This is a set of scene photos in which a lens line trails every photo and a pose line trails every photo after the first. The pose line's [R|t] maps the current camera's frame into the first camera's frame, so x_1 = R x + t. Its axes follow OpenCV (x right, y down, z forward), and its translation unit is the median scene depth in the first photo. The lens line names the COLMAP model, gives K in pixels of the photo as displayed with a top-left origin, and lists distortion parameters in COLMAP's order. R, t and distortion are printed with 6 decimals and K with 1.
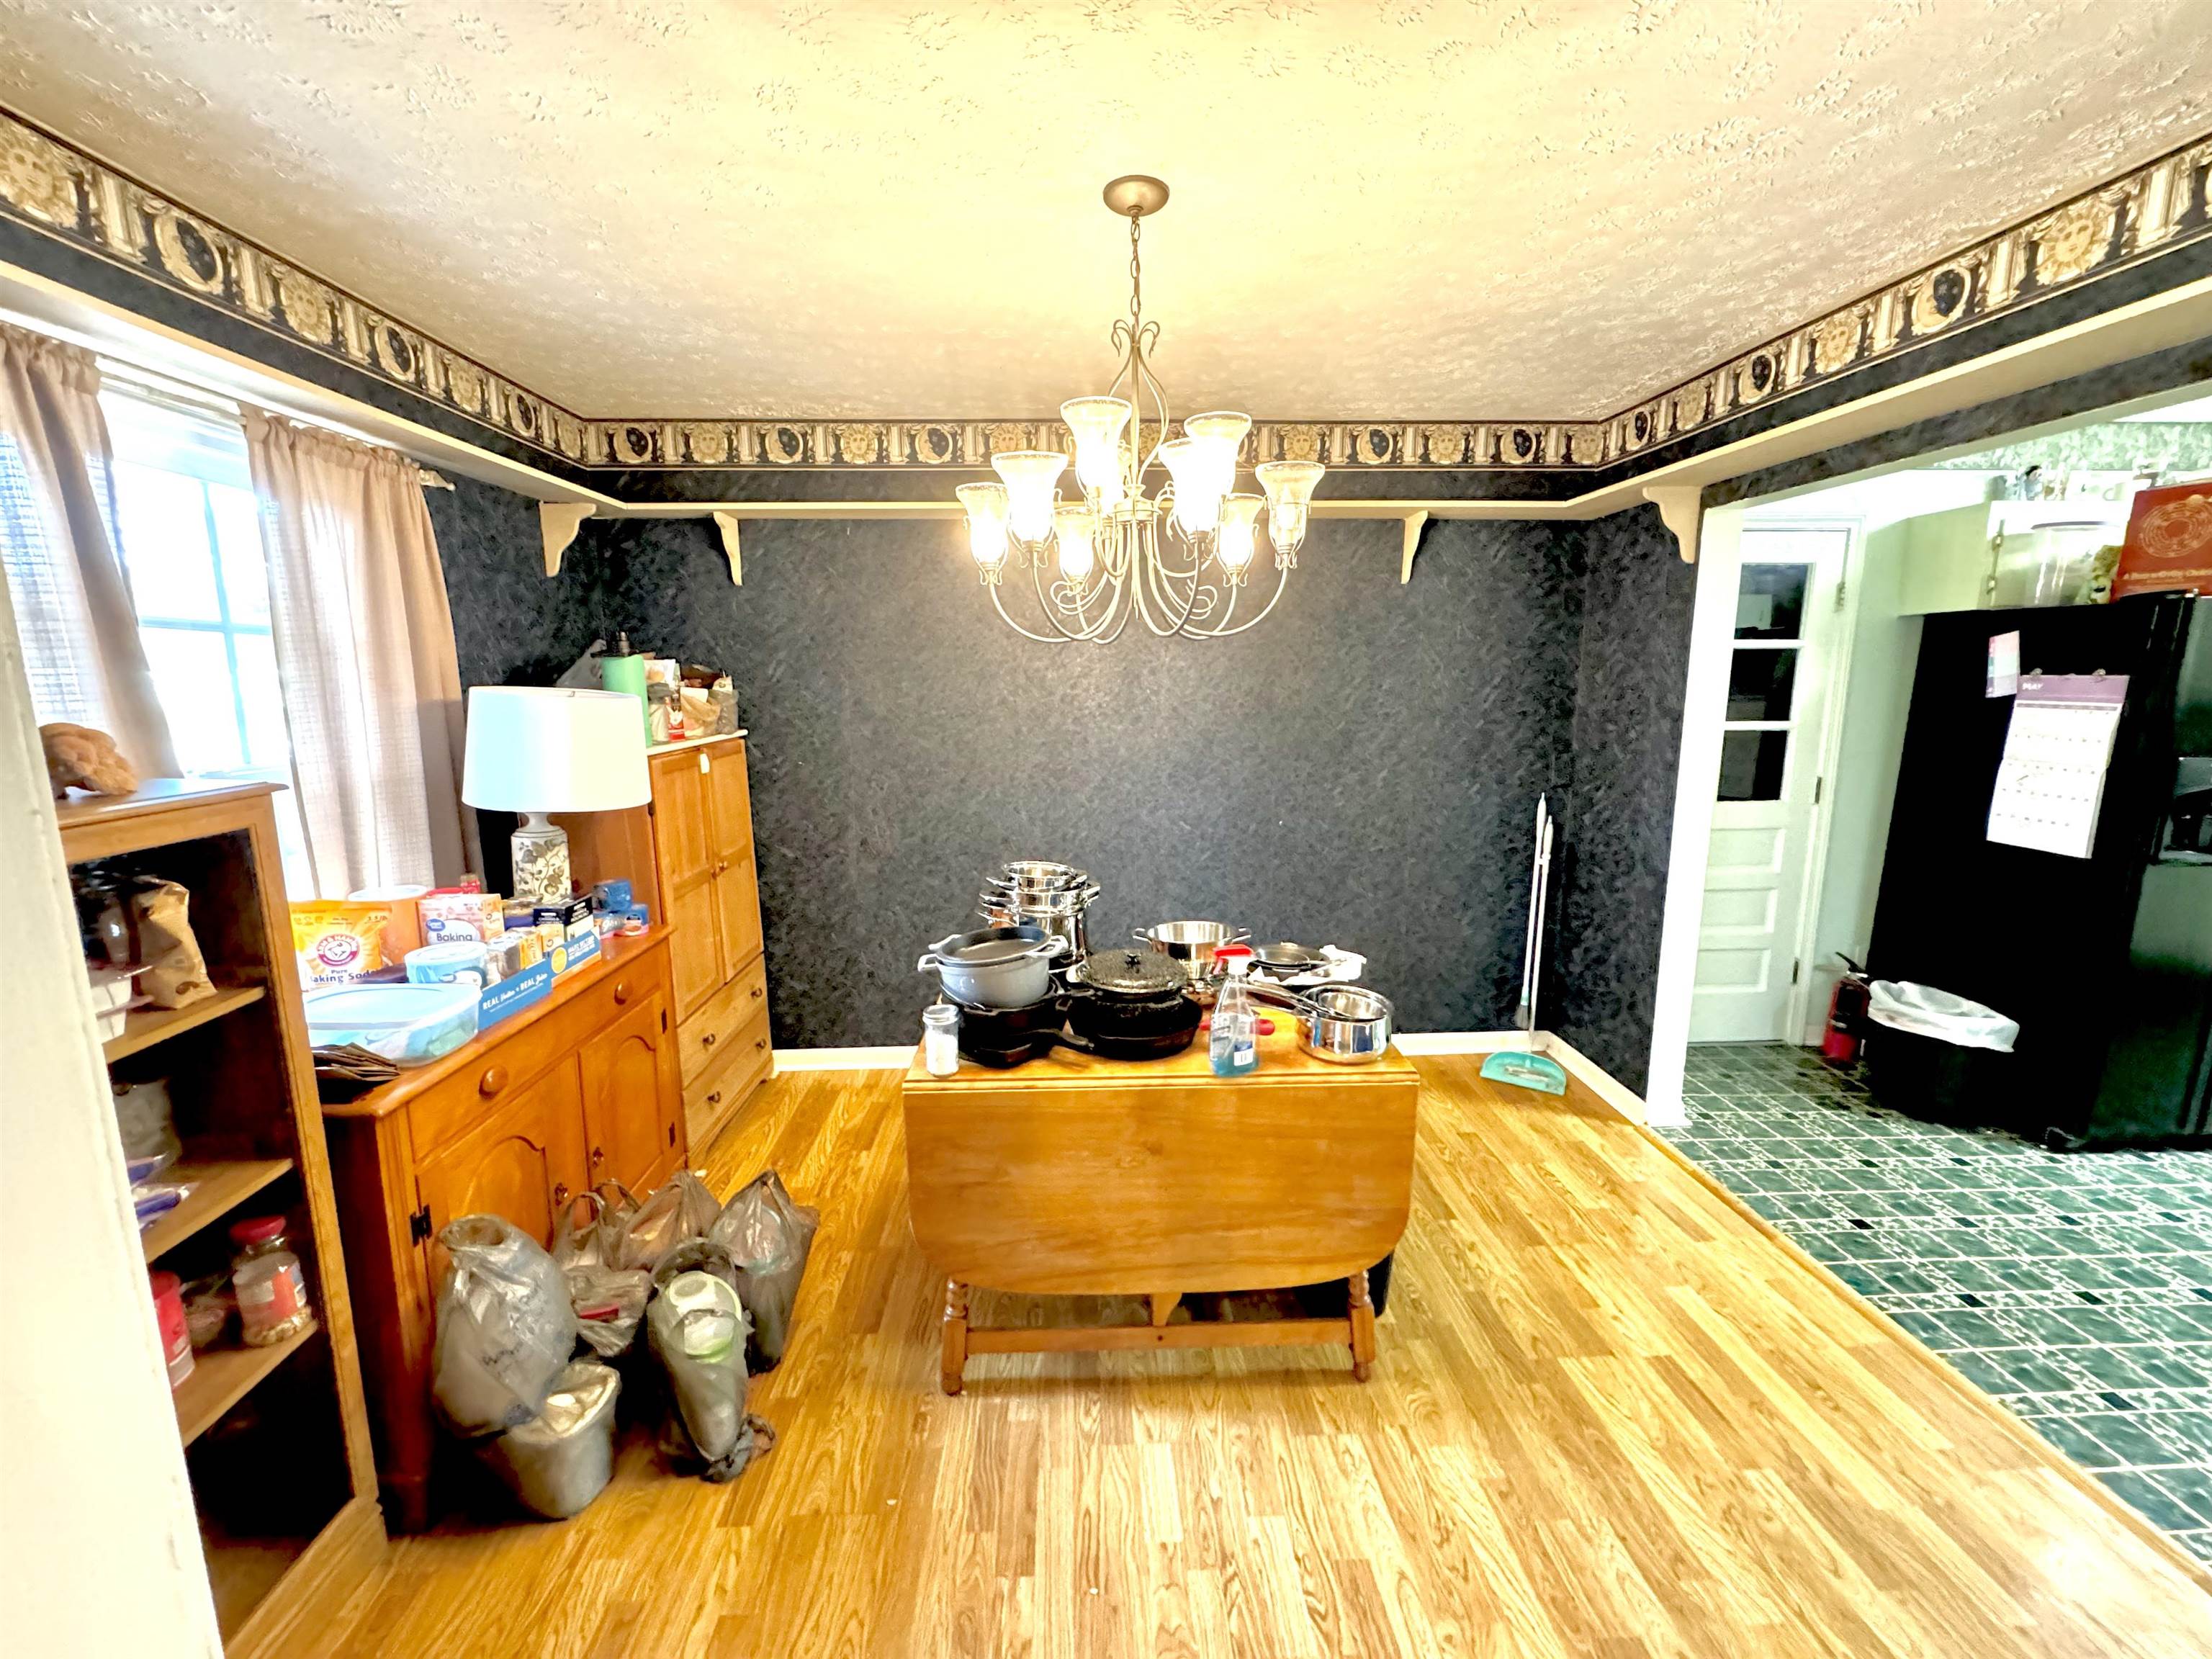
lens RADIAL K [[882.8, 0, 1097.7], [0, 882.8, 828.3], [0, 0, 1]] dist [-0.001160, -0.000140]
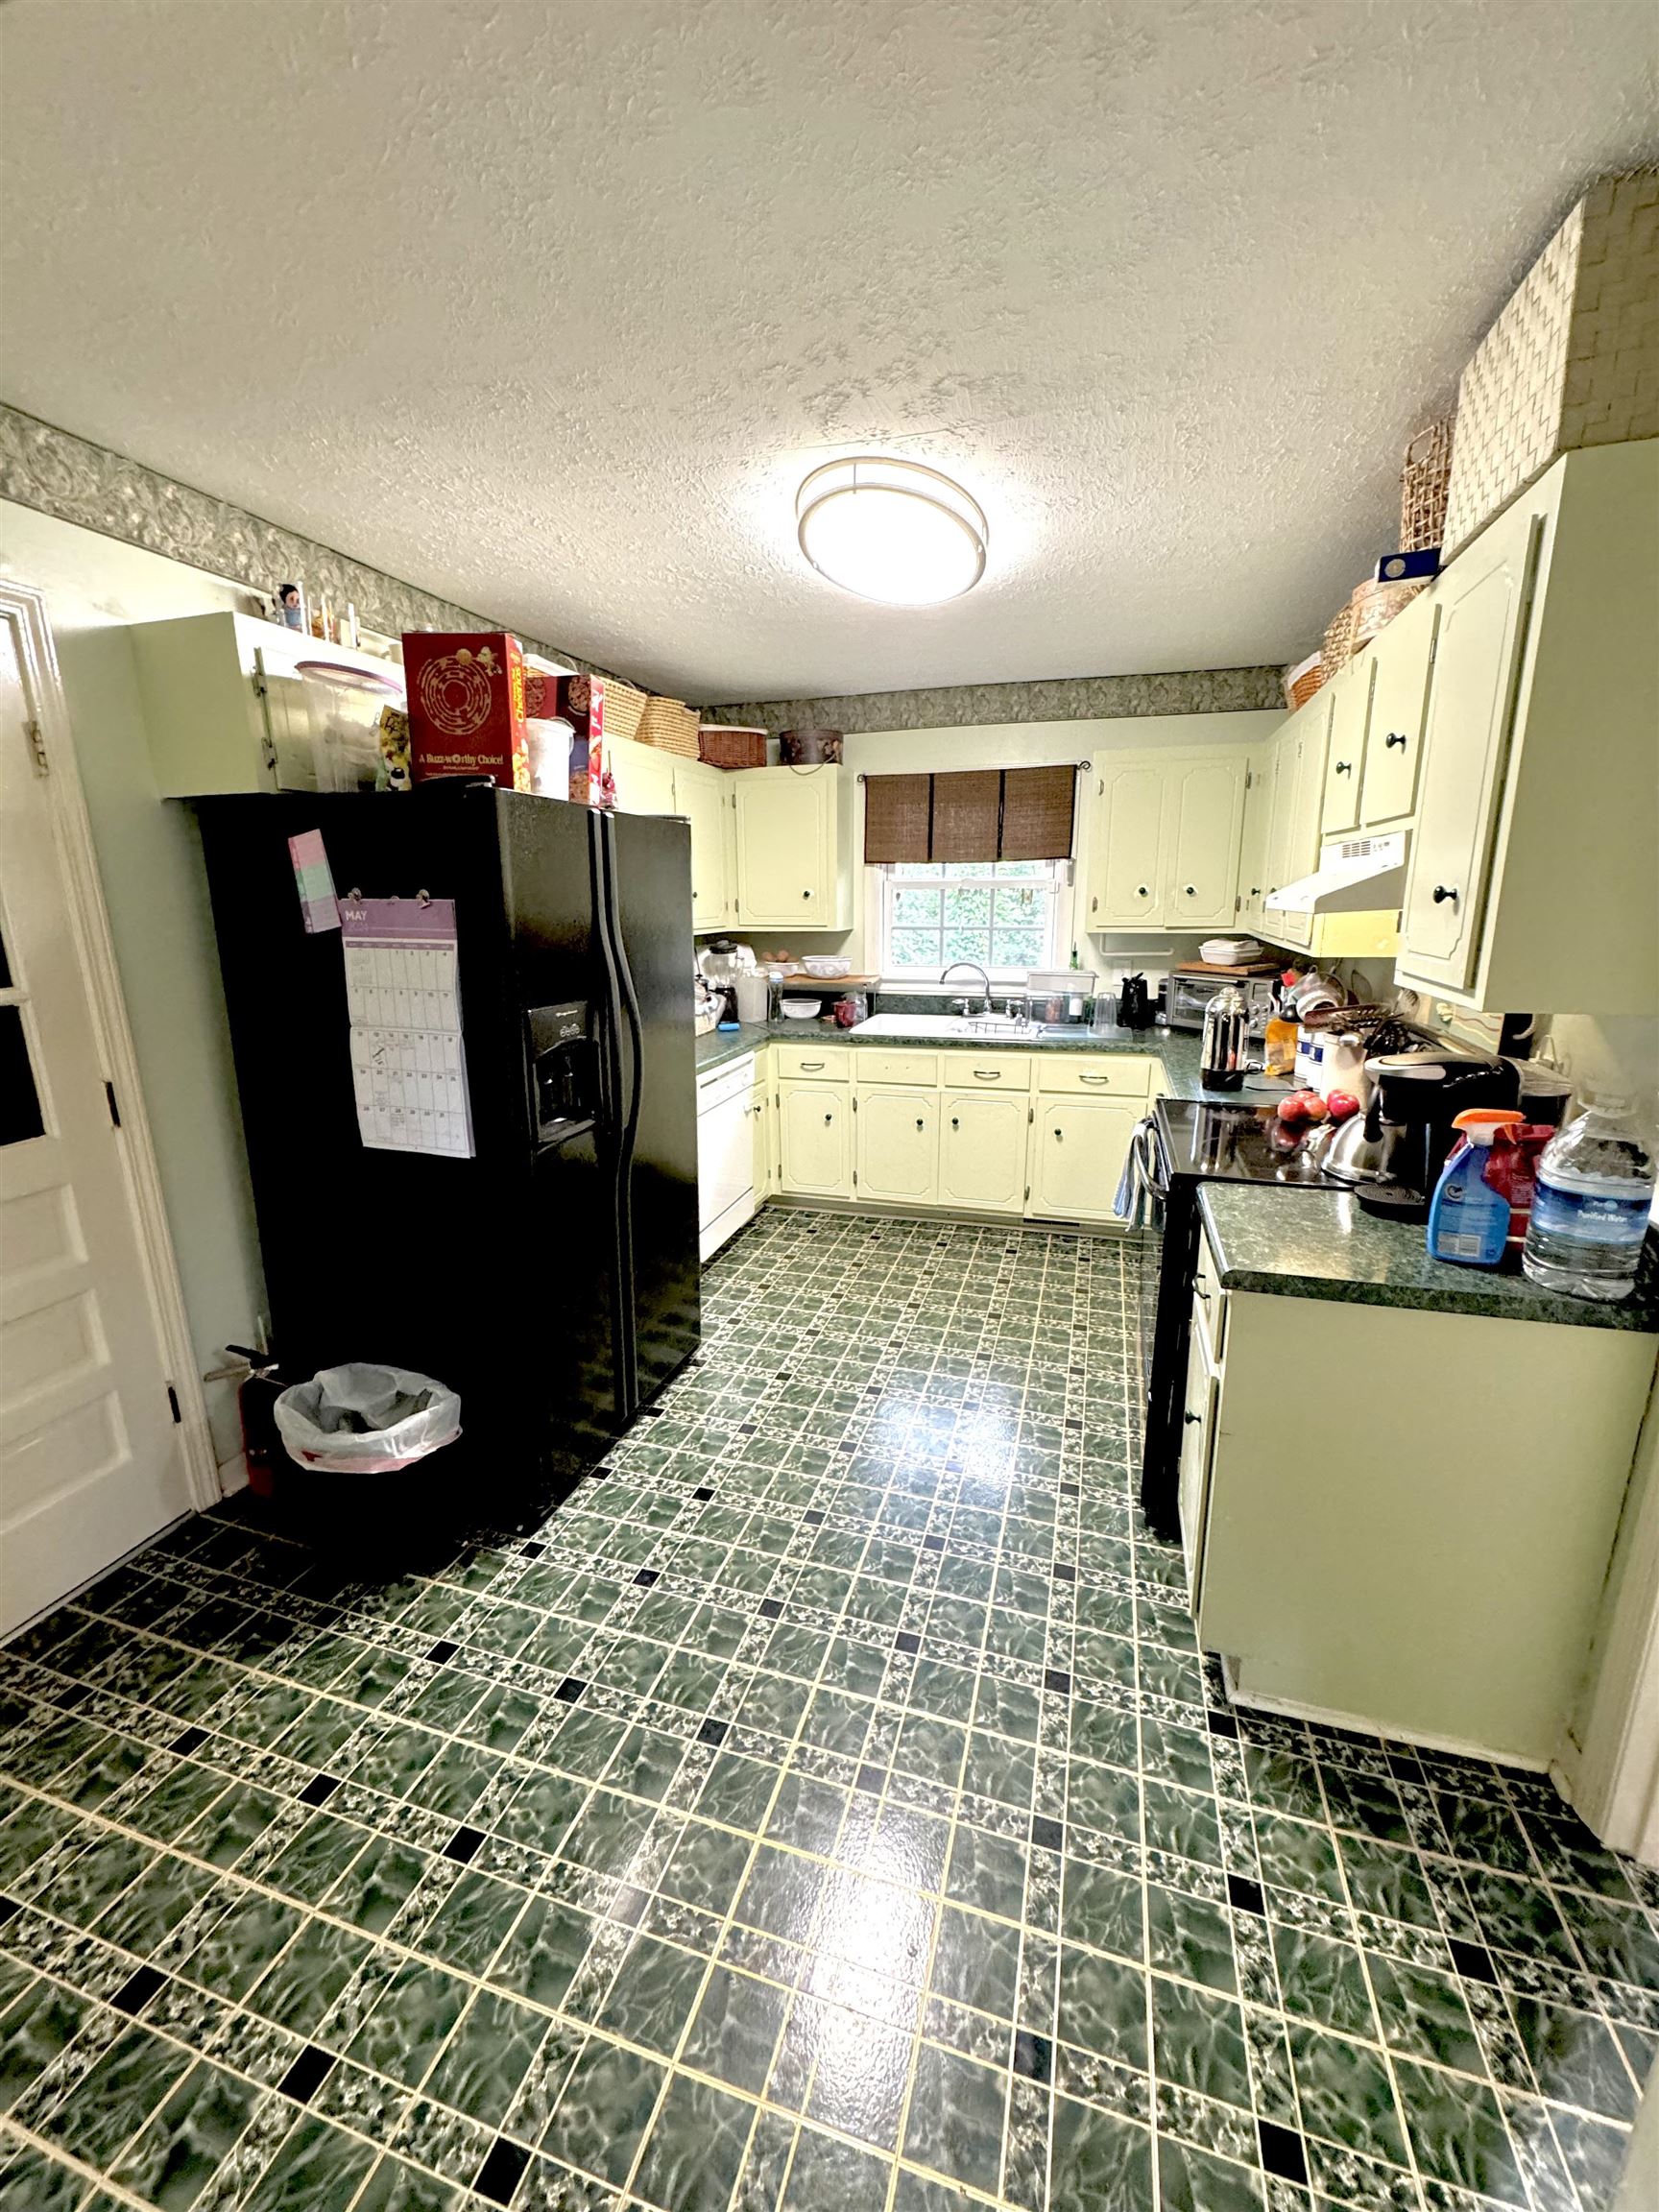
lens RADIAL K [[882.8, 0, 828.2], [0, 882.8, 1103.6], [0, 0, 1]] dist [-0.001160, -0.000140]
pose [[0.335131, -0.215523, 0.917190, 0.508840], [0.159017, 0.972458, 0.170407, -0.075250], [-0.928656, 0.088741, 0.360172, 0.417766]]
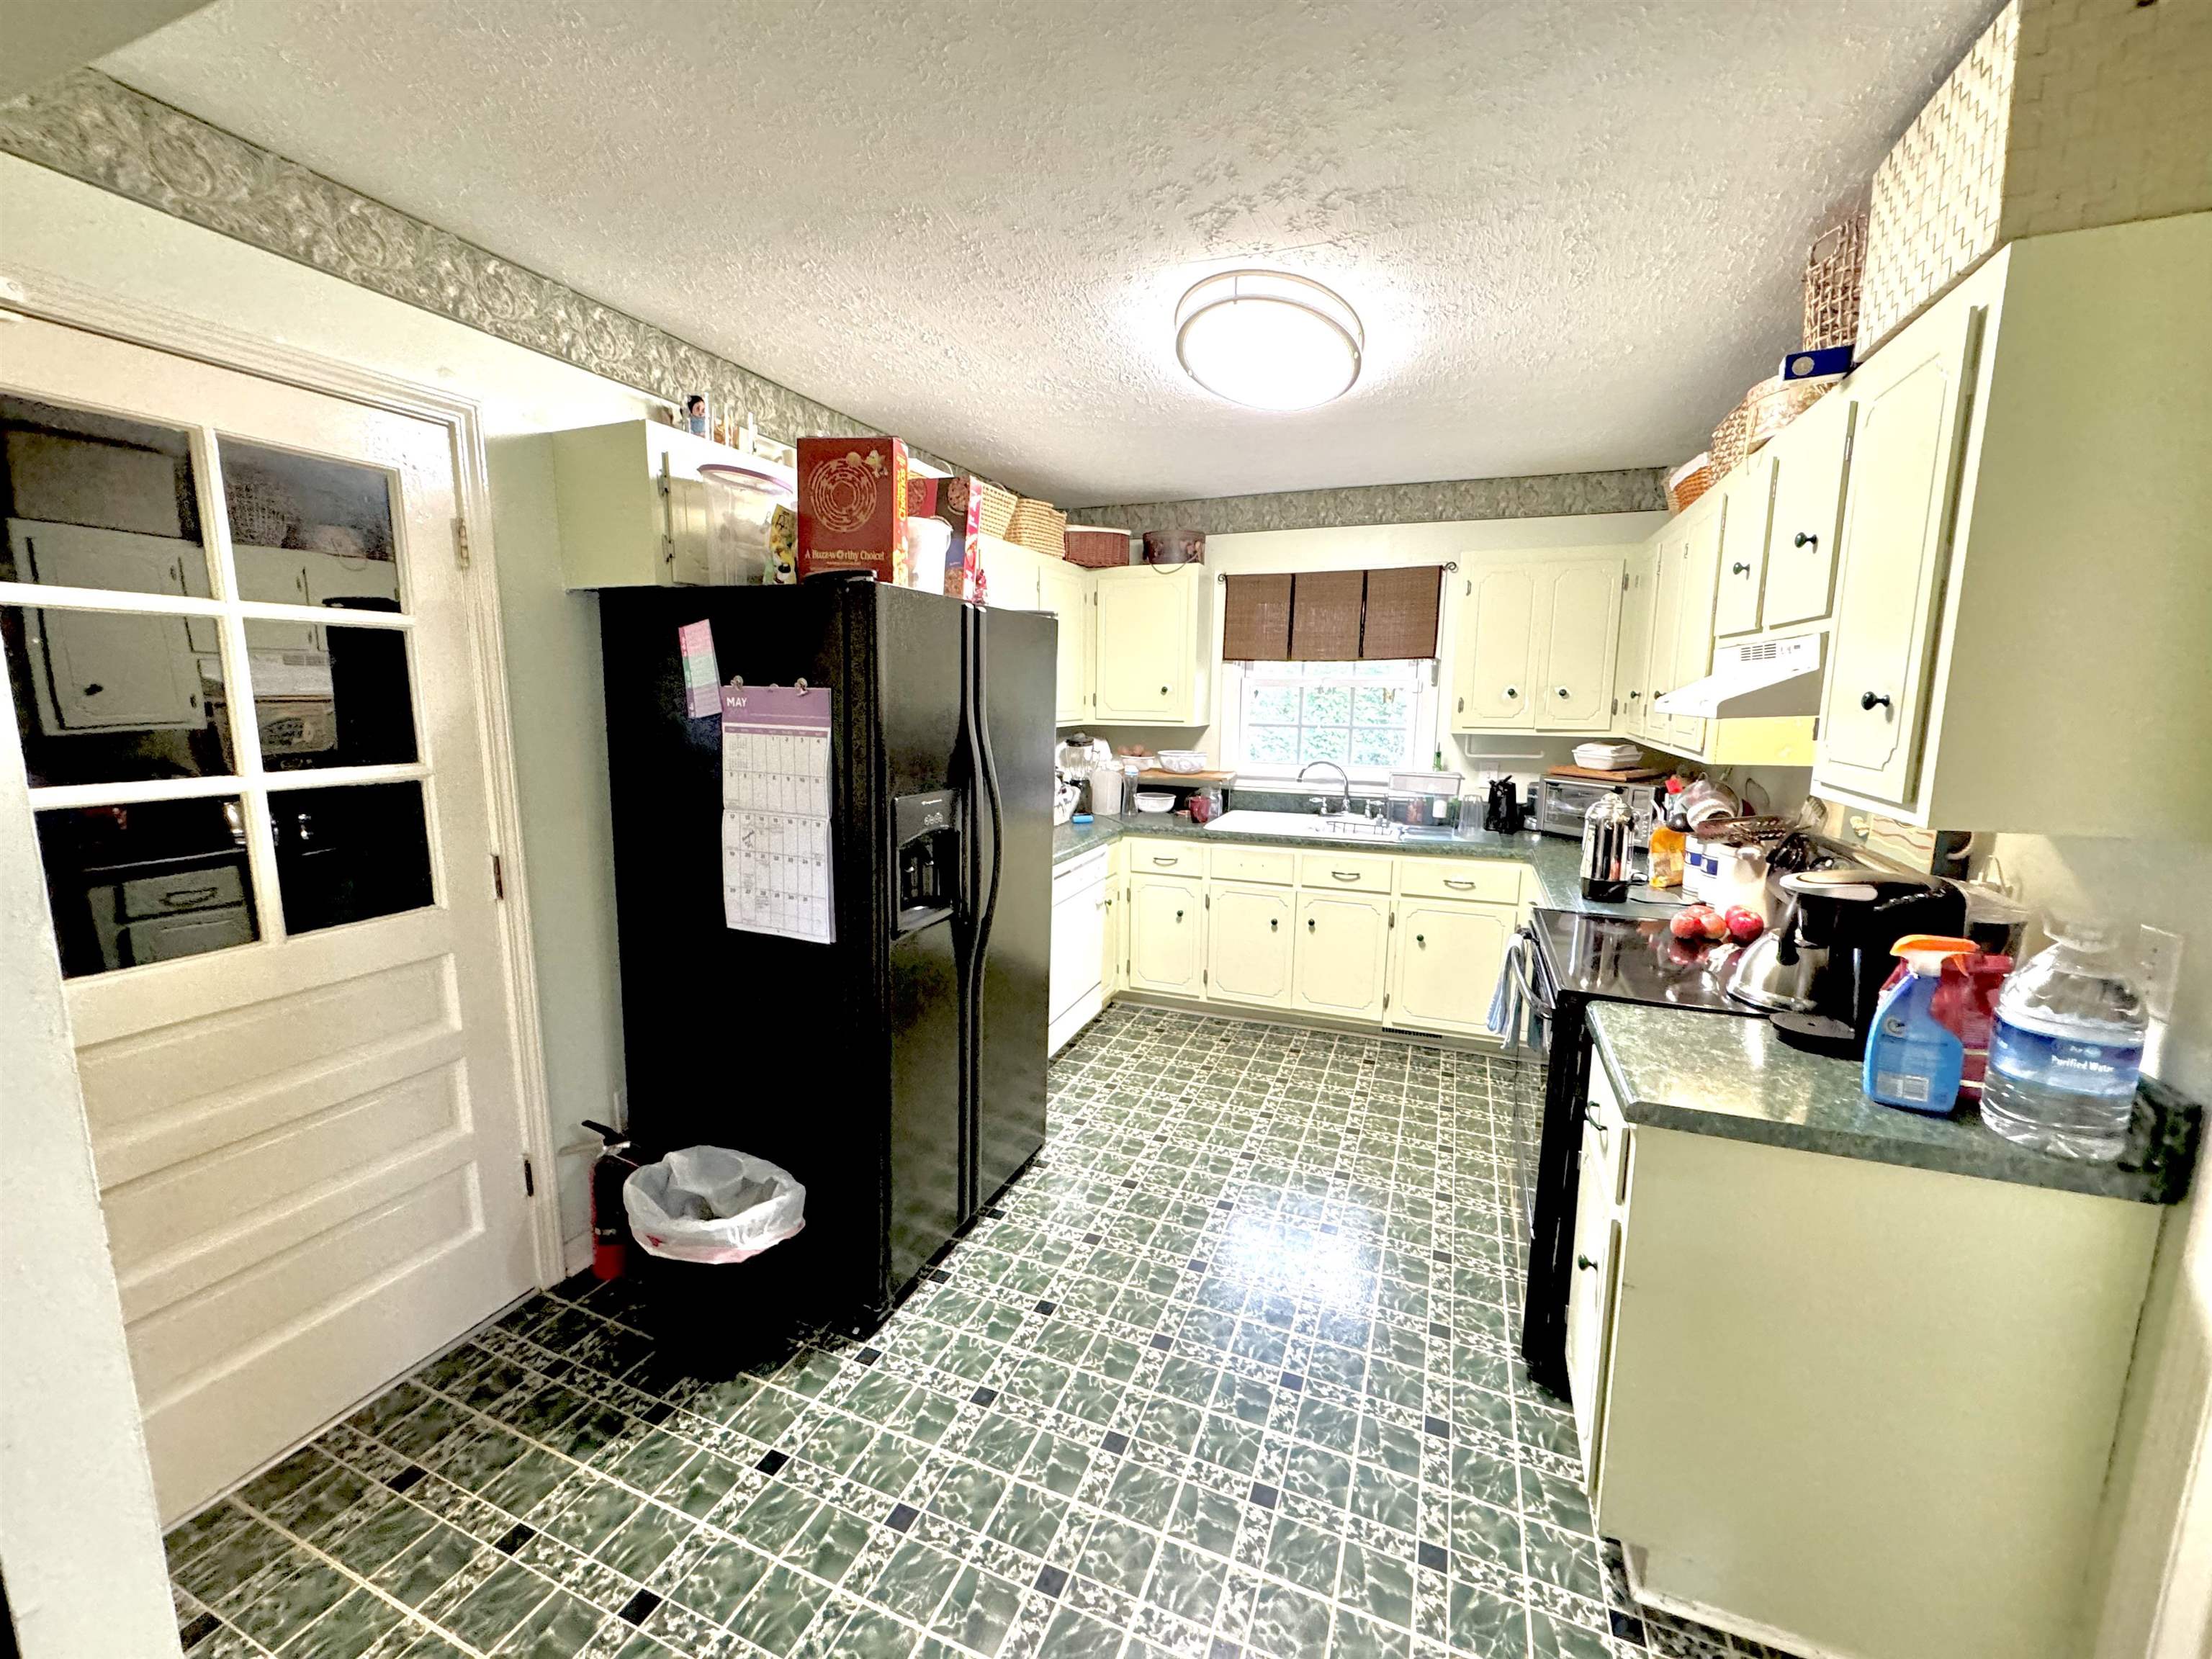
lens RADIAL K [[882.8, 0, 1102.1], [0, 882.8, 826.8], [0, 0, 1]] dist [-0.001160, -0.000140]
pose [[0.412539, -0.131515, 0.901397, 0.516161], [0.137010, 0.987225, 0.081332, -0.077590], [-0.900578, 0.089948, 0.425287, 0.435931]]
